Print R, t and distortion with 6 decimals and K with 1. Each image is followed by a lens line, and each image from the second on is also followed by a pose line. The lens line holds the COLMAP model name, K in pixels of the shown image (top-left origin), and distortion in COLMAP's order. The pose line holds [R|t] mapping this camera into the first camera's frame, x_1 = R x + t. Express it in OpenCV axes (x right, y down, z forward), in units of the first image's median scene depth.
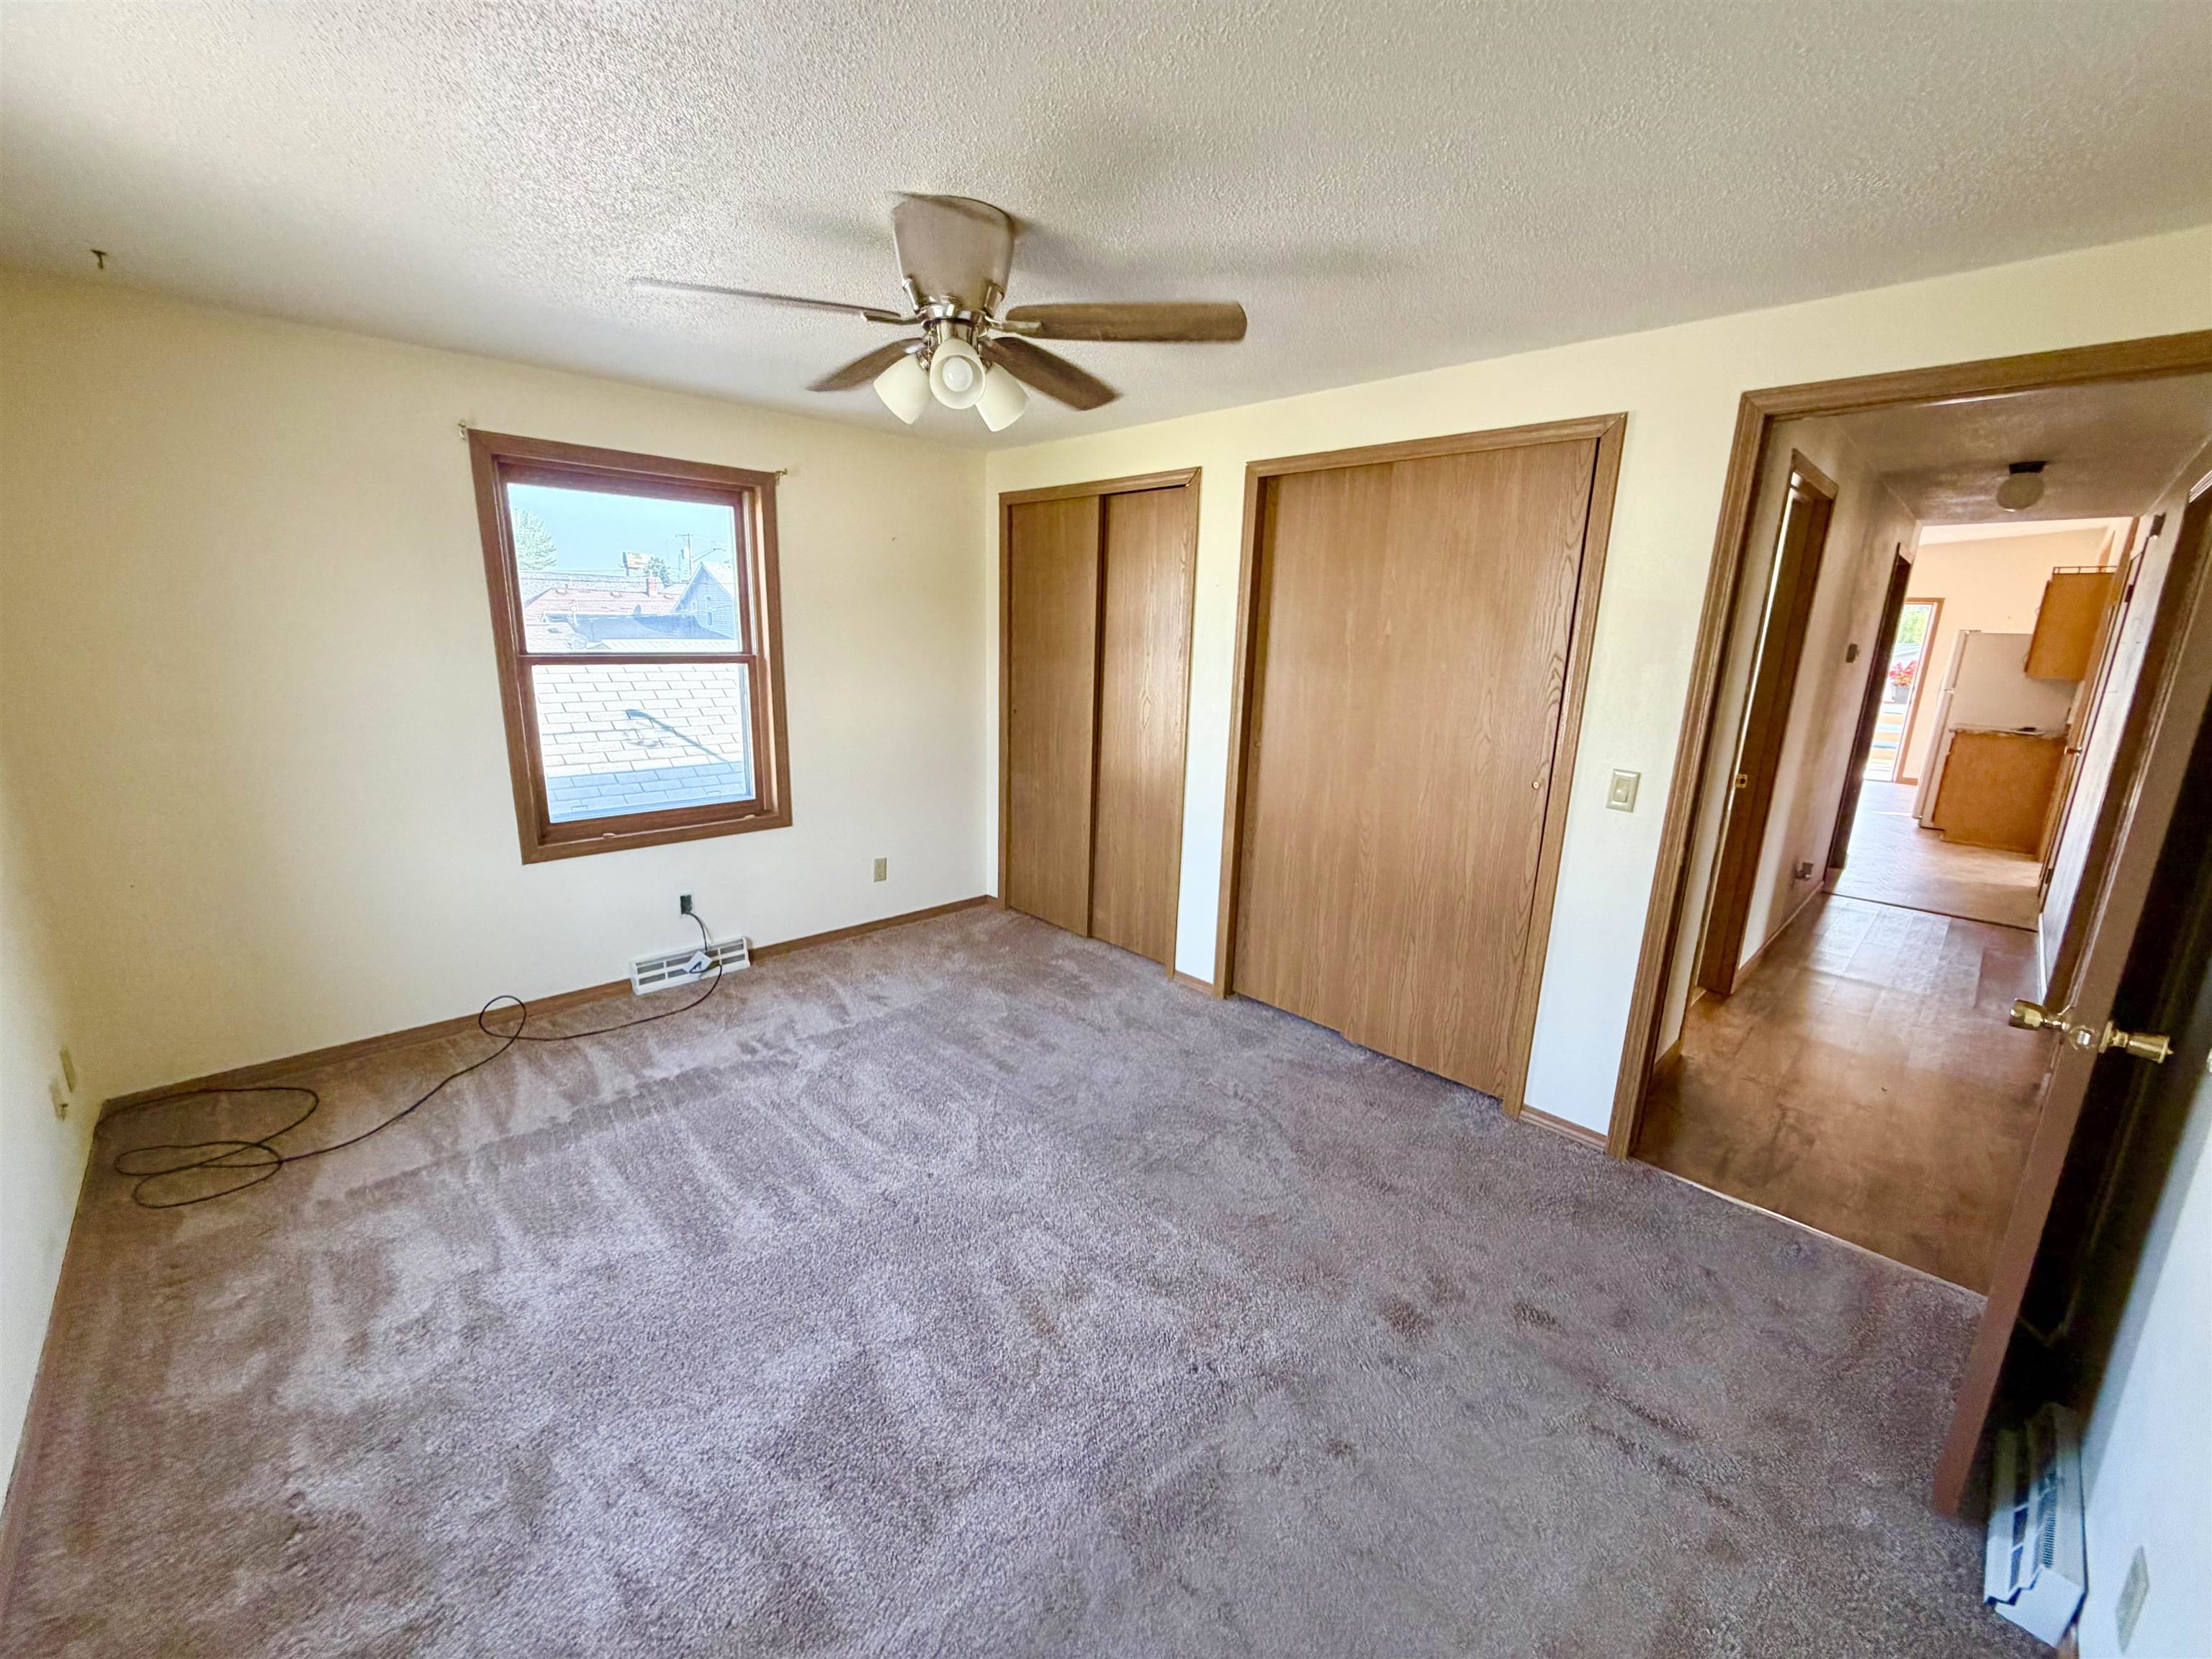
lens RADIAL K [[884.4, 0, 1101.0], [0, 884.4, 835.8], [0, 0, 1]] dist [0.004295, 0.000677]
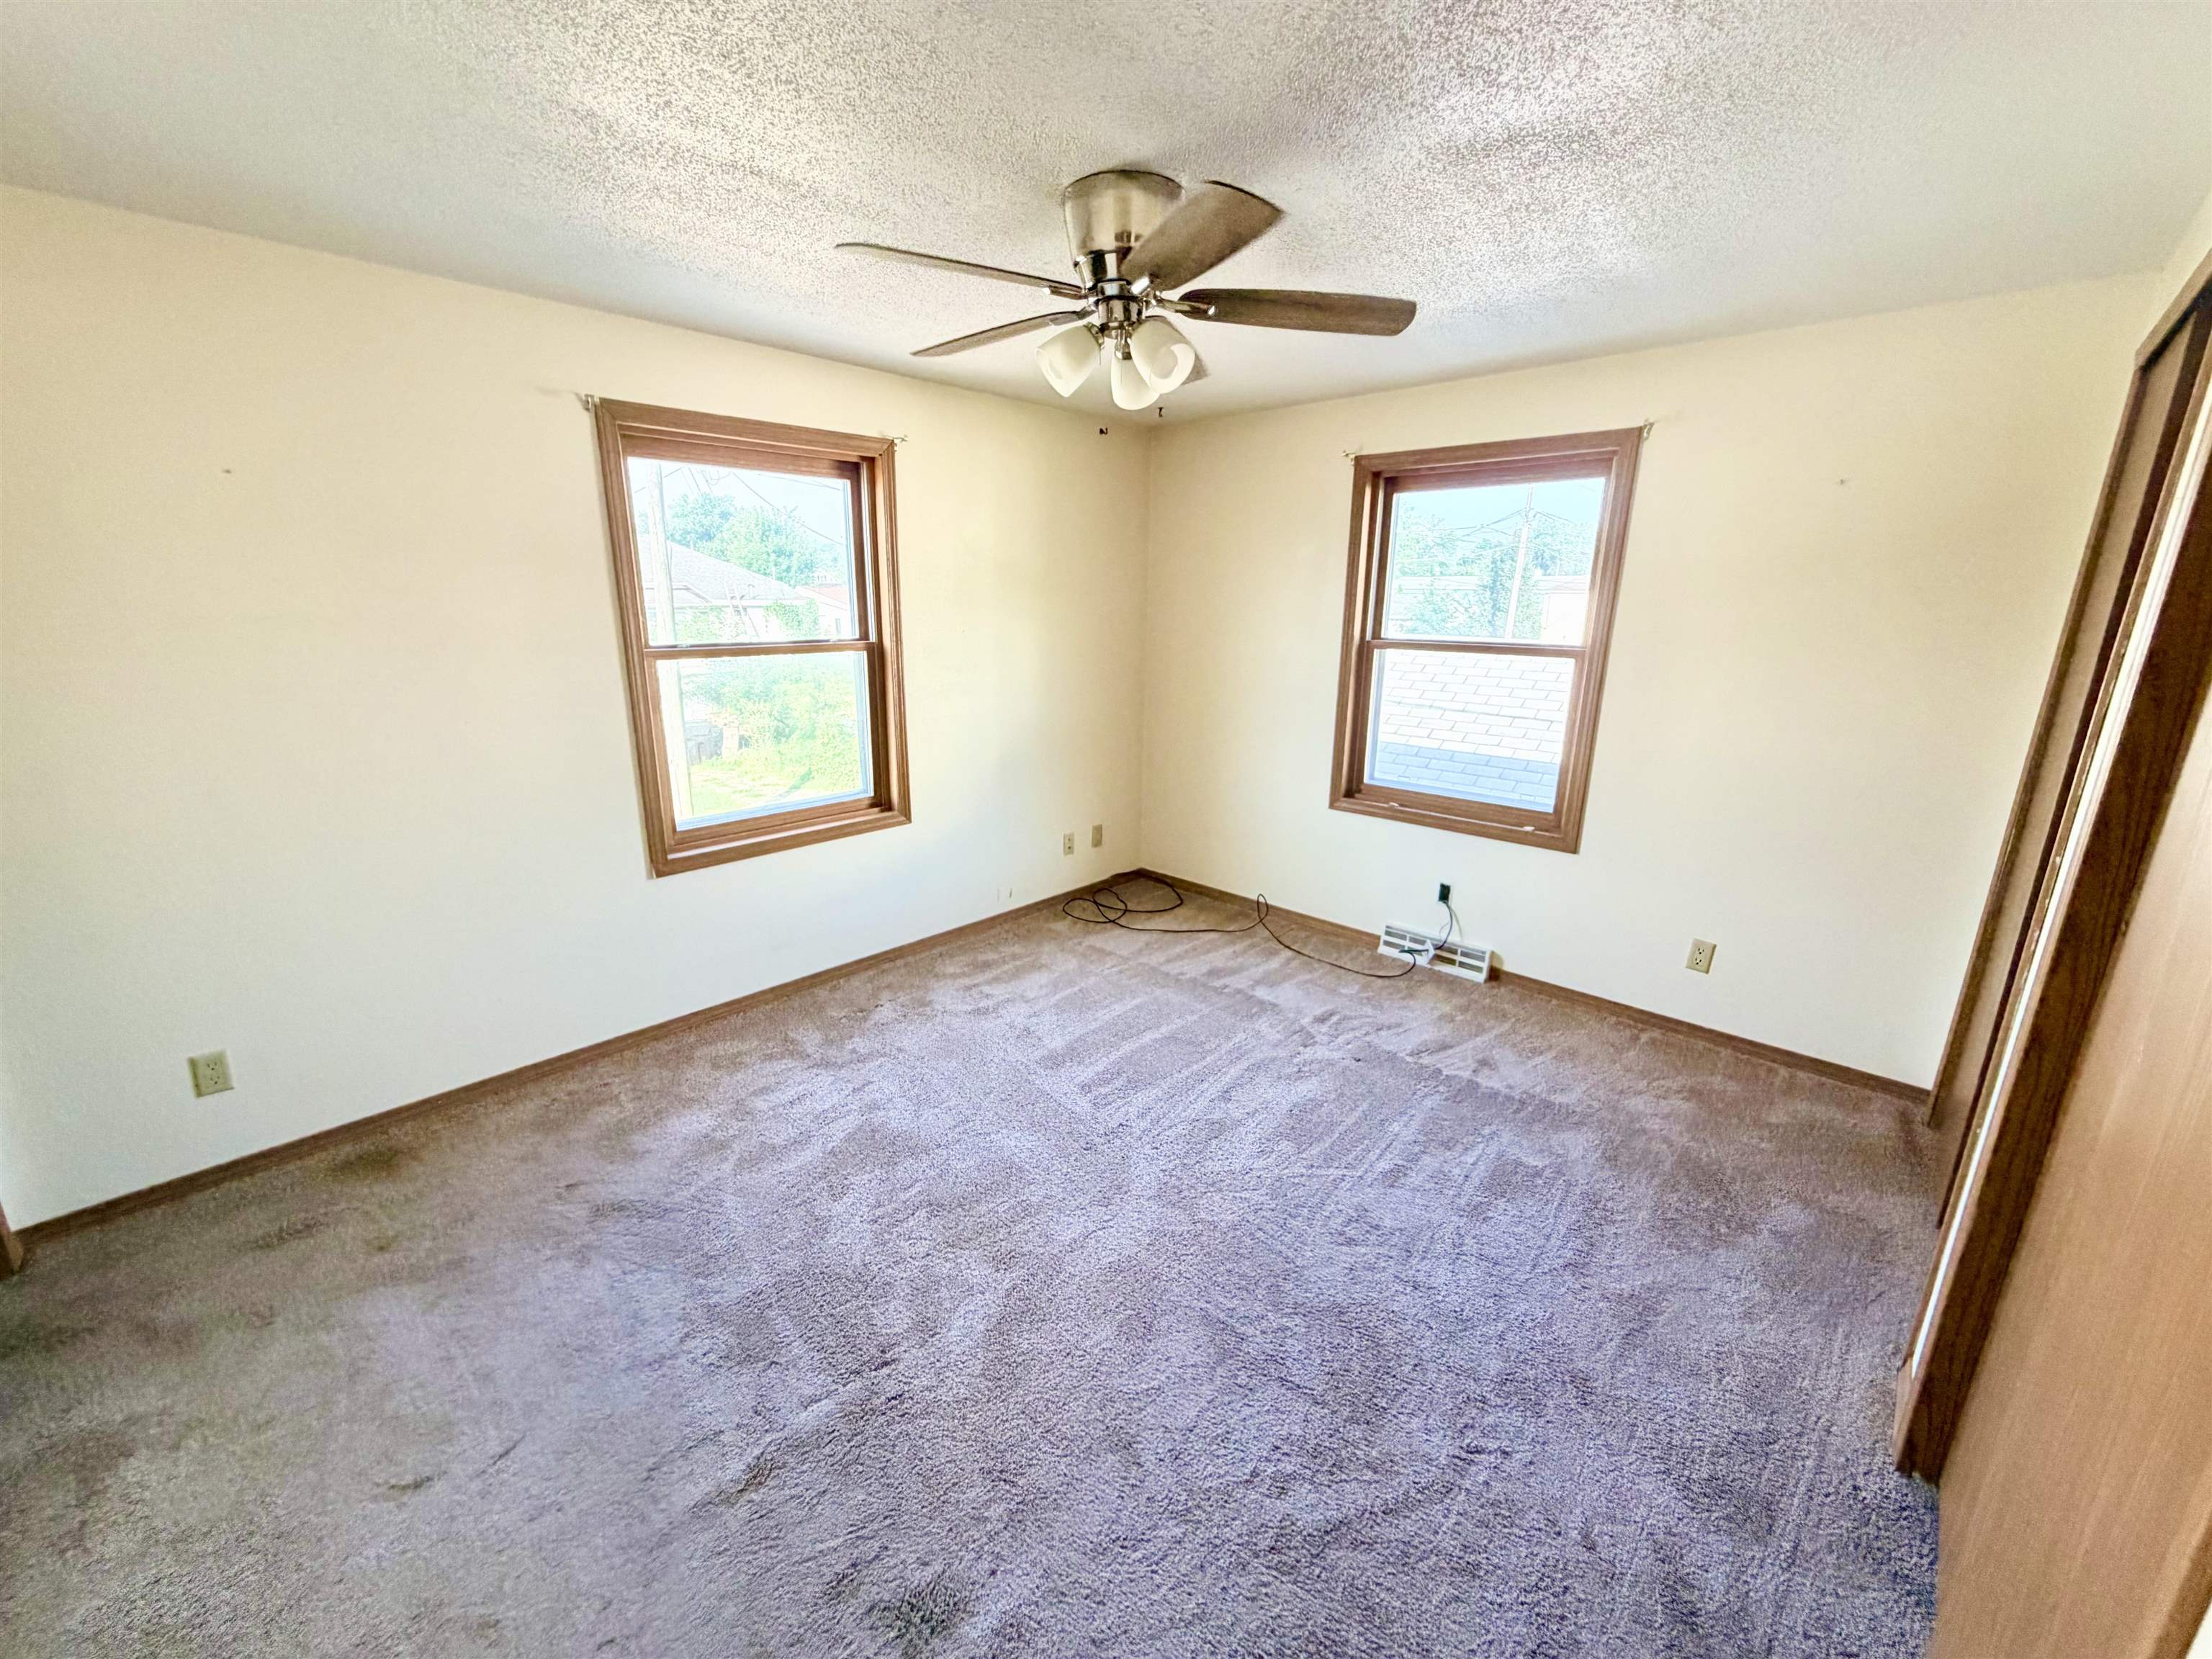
lens RADIAL K [[884.4, 0, 1095.0], [0, 884.4, 830.1], [0, 0, 1]] dist [0.004295, 0.000677]
pose [[0.038157, 0.228530, -0.972789, 0.528717], [-0.242574, 0.946498, 0.212839, -0.119326], [0.969382, 0.227852, 0.091551, 0.565390]]
